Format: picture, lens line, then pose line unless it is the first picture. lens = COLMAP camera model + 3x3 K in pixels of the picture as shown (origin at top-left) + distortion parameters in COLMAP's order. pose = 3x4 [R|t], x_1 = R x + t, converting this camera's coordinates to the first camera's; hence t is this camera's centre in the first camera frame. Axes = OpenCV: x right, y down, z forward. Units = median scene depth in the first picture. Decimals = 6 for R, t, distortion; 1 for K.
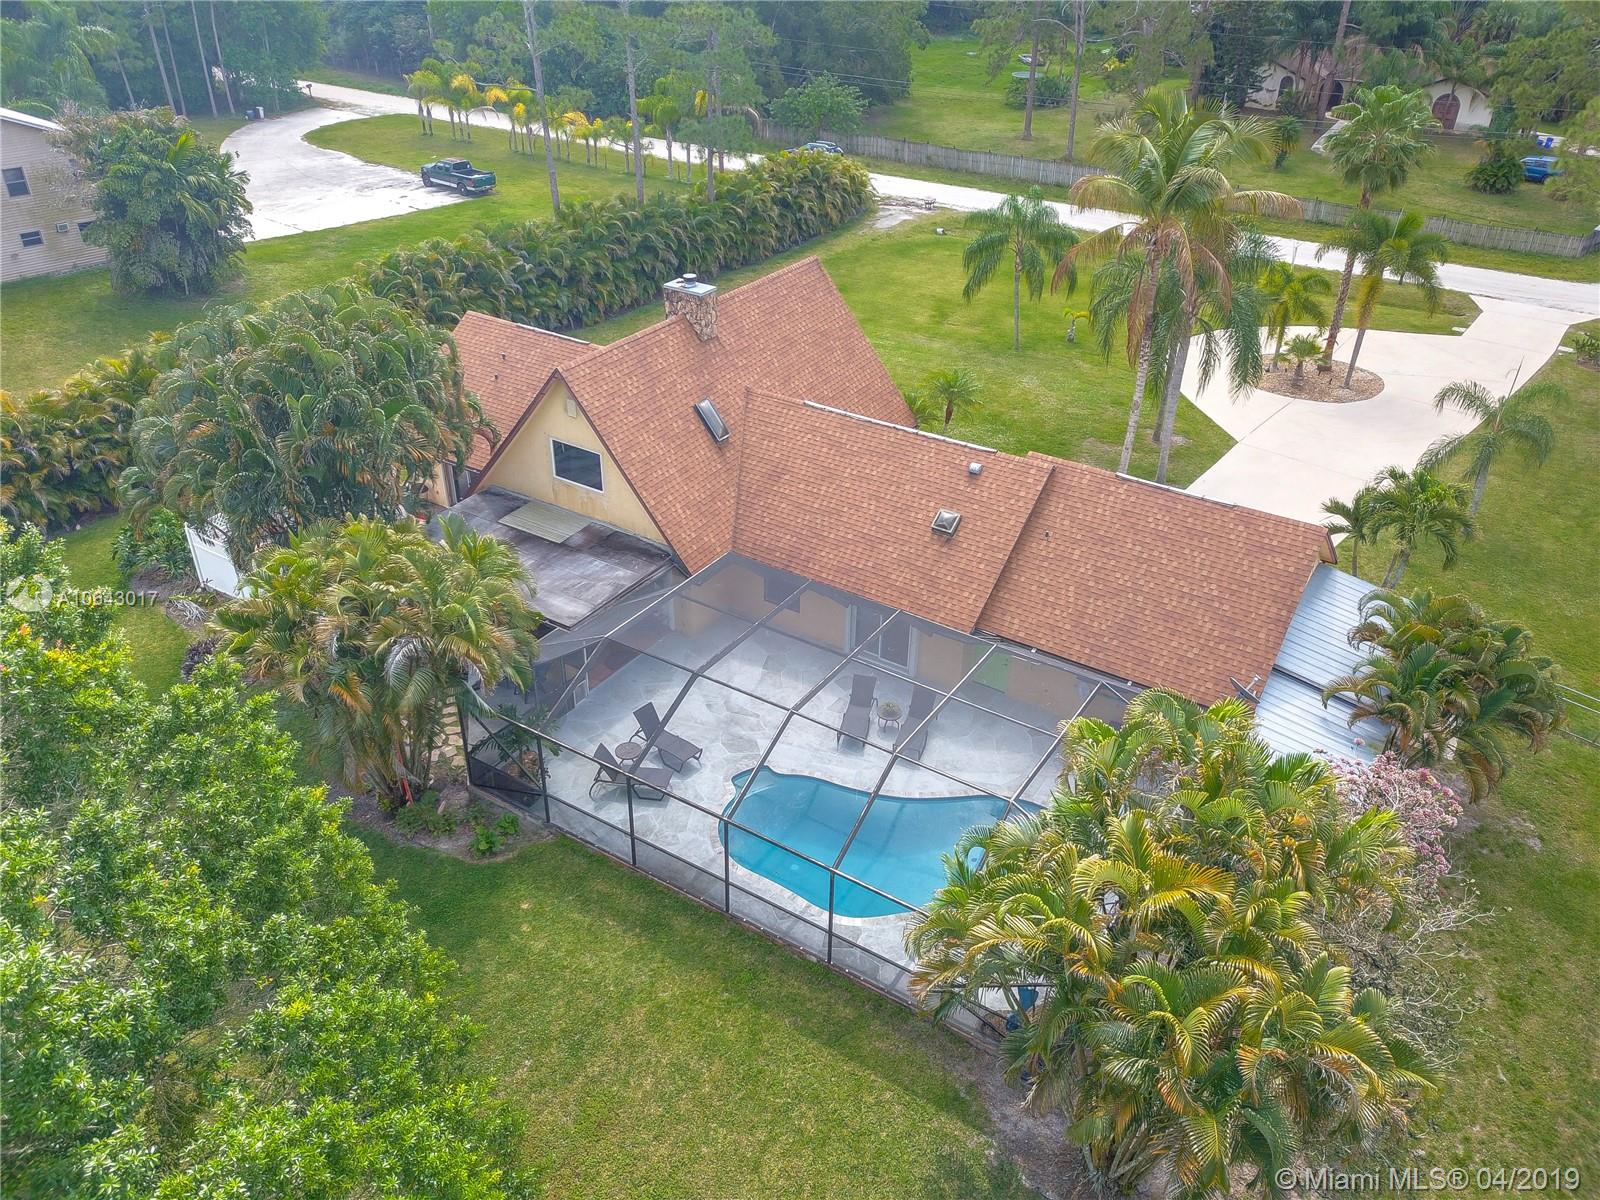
lens RADIAL K [[1209.7, 0, 801.8], [0, 1209.7, 579.6], [0, 0, 1]] dist [0.069503, -0.175204]
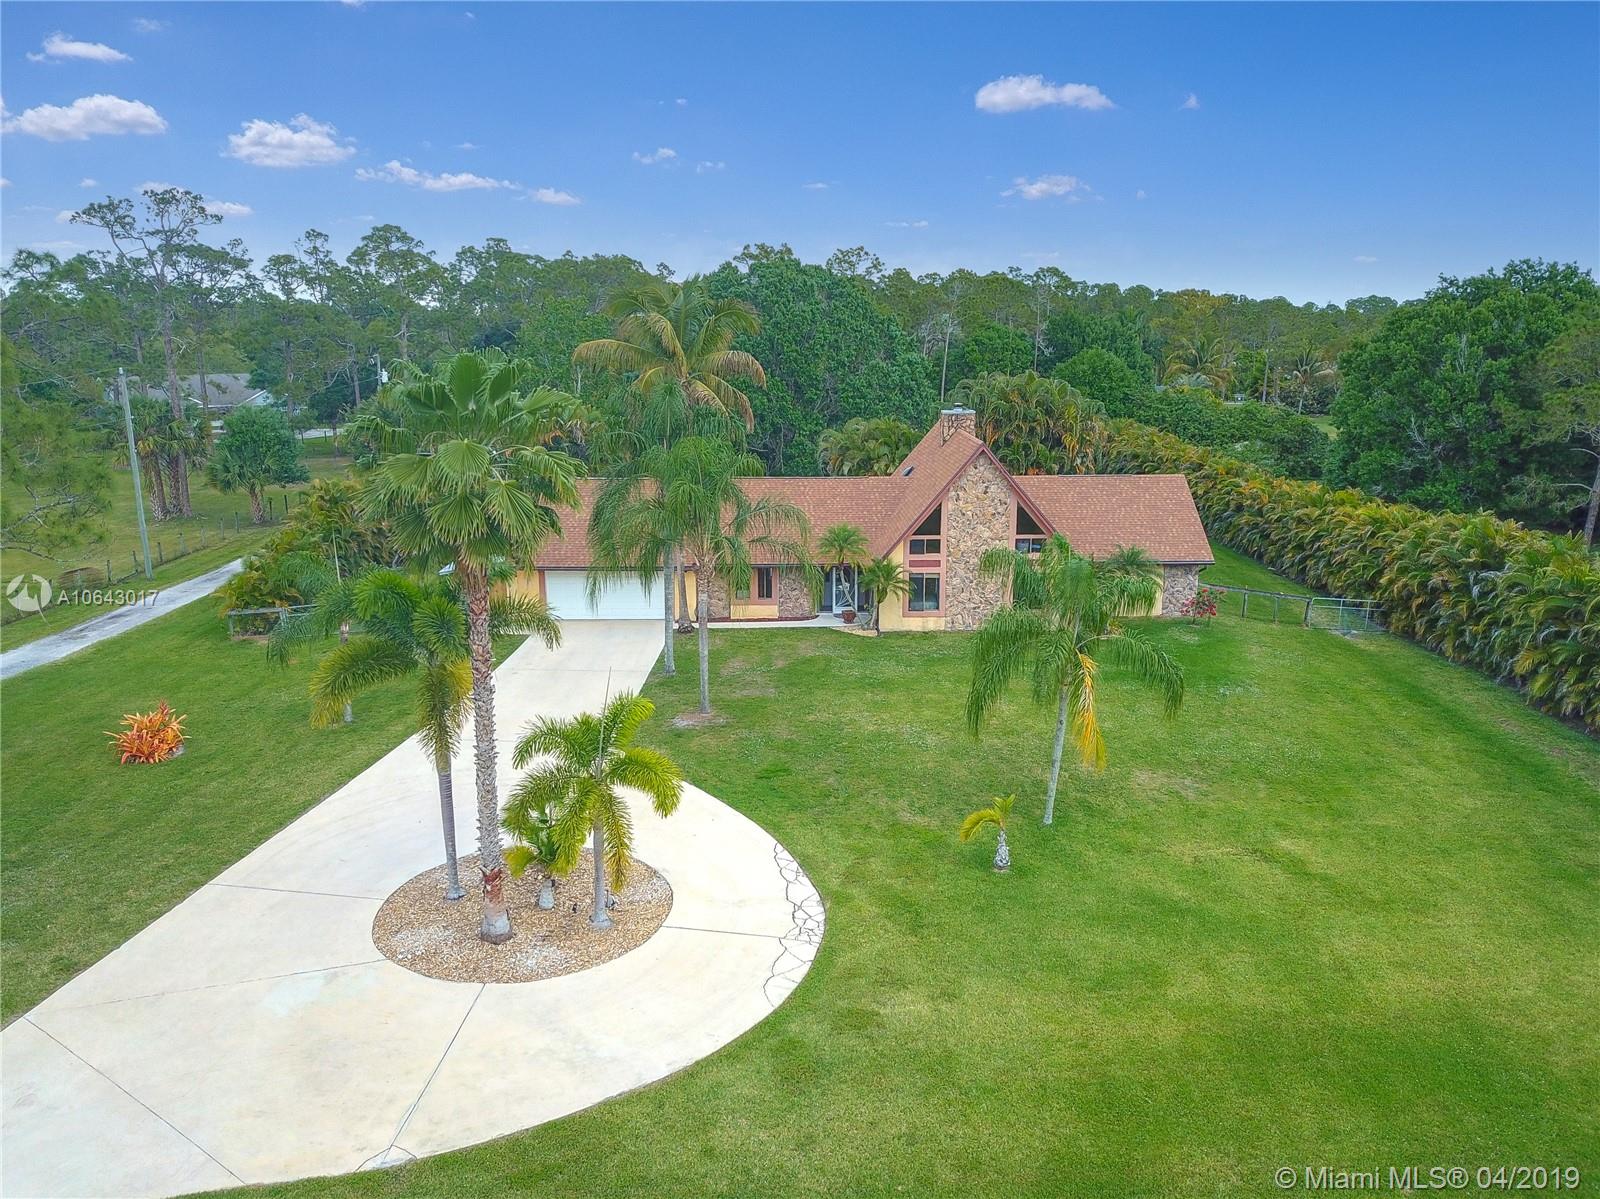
lens RADIAL K [[1235.4, 0, 800.0], [0, 1235.4, 599.5], [0, 0, 1]] dist [0.001404, -0.002386]
pose [[-0.832587, 0.096218, -0.545473, 0.535186], [-0.304094, 0.743704, 0.595341, -0.534054], [0.462953, 0.661549, -0.589939, 1.153369]]
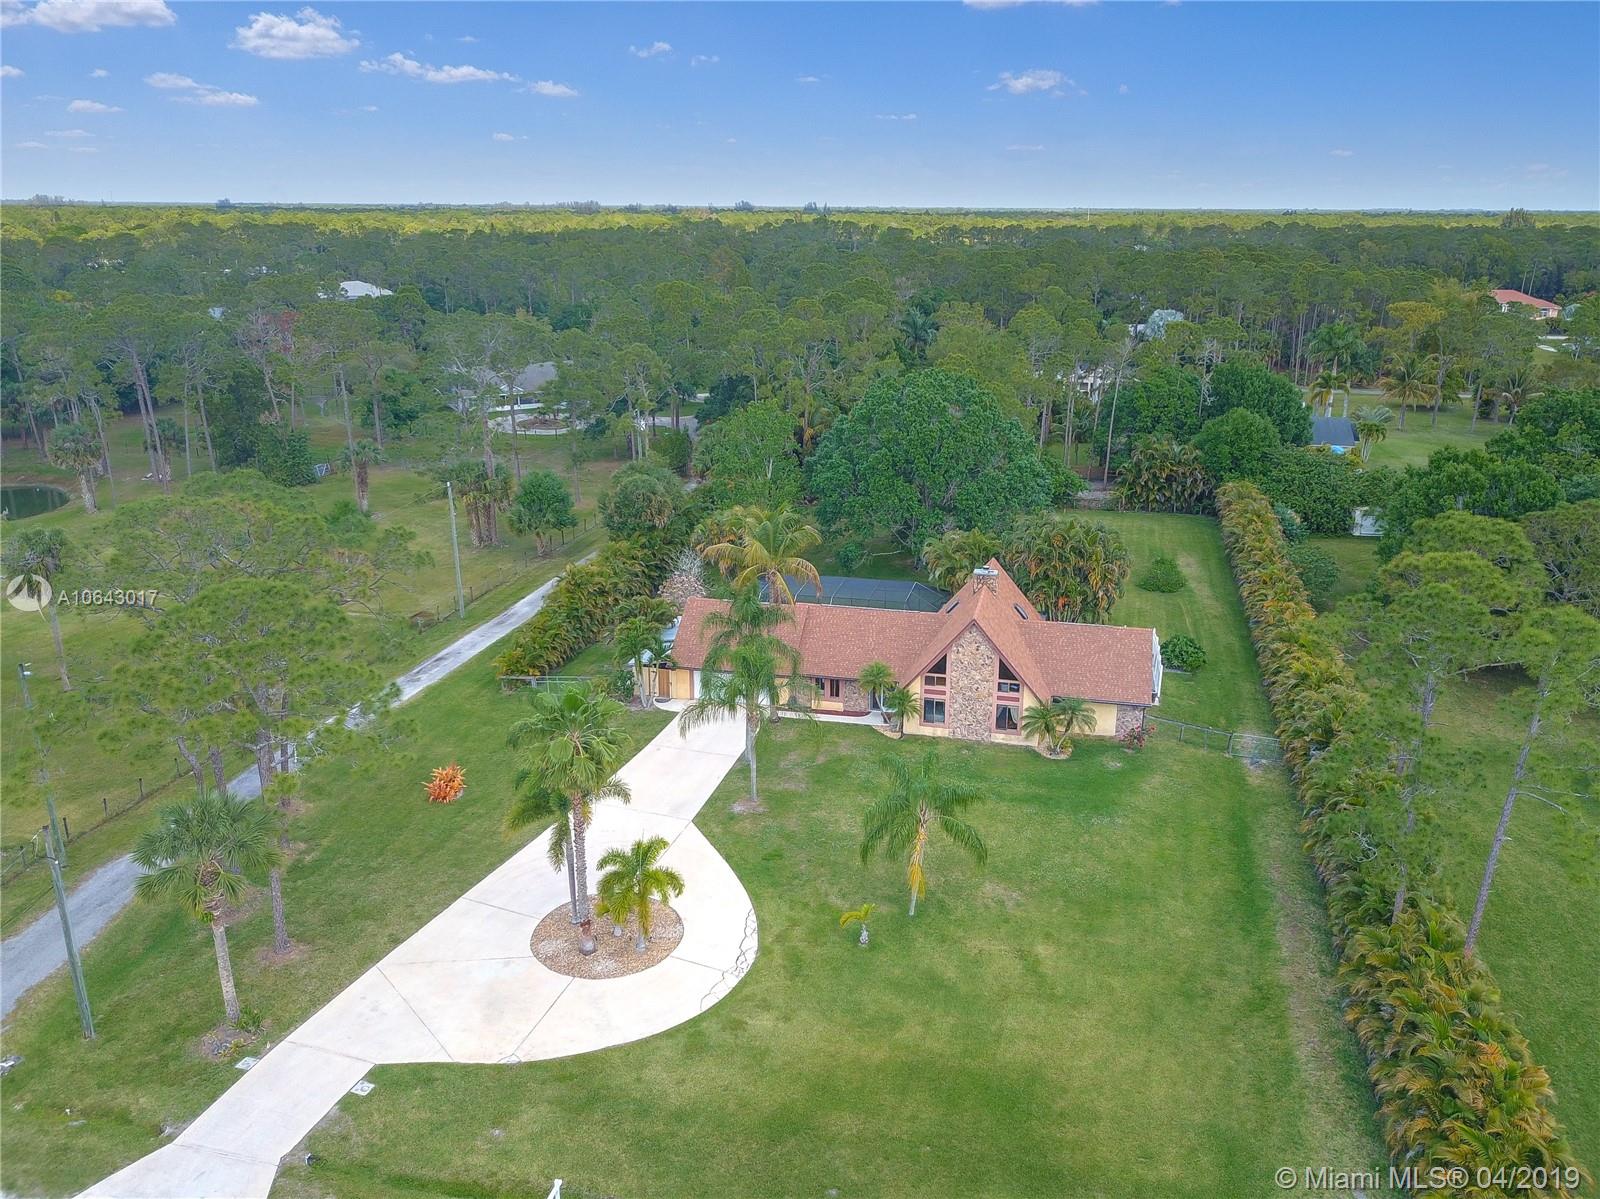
lens RADIAL K [[1209.7, 0, 801.8], [0, 1209.7, 579.1], [0, 0, 1]] dist [0.069503, -0.175204]
pose [[-0.941319, 0.071444, -0.329870, 0.520614], [-0.196110, 0.679662, 0.706824, -0.963054], [0.274699, 0.730038, -0.625768, 1.311027]]
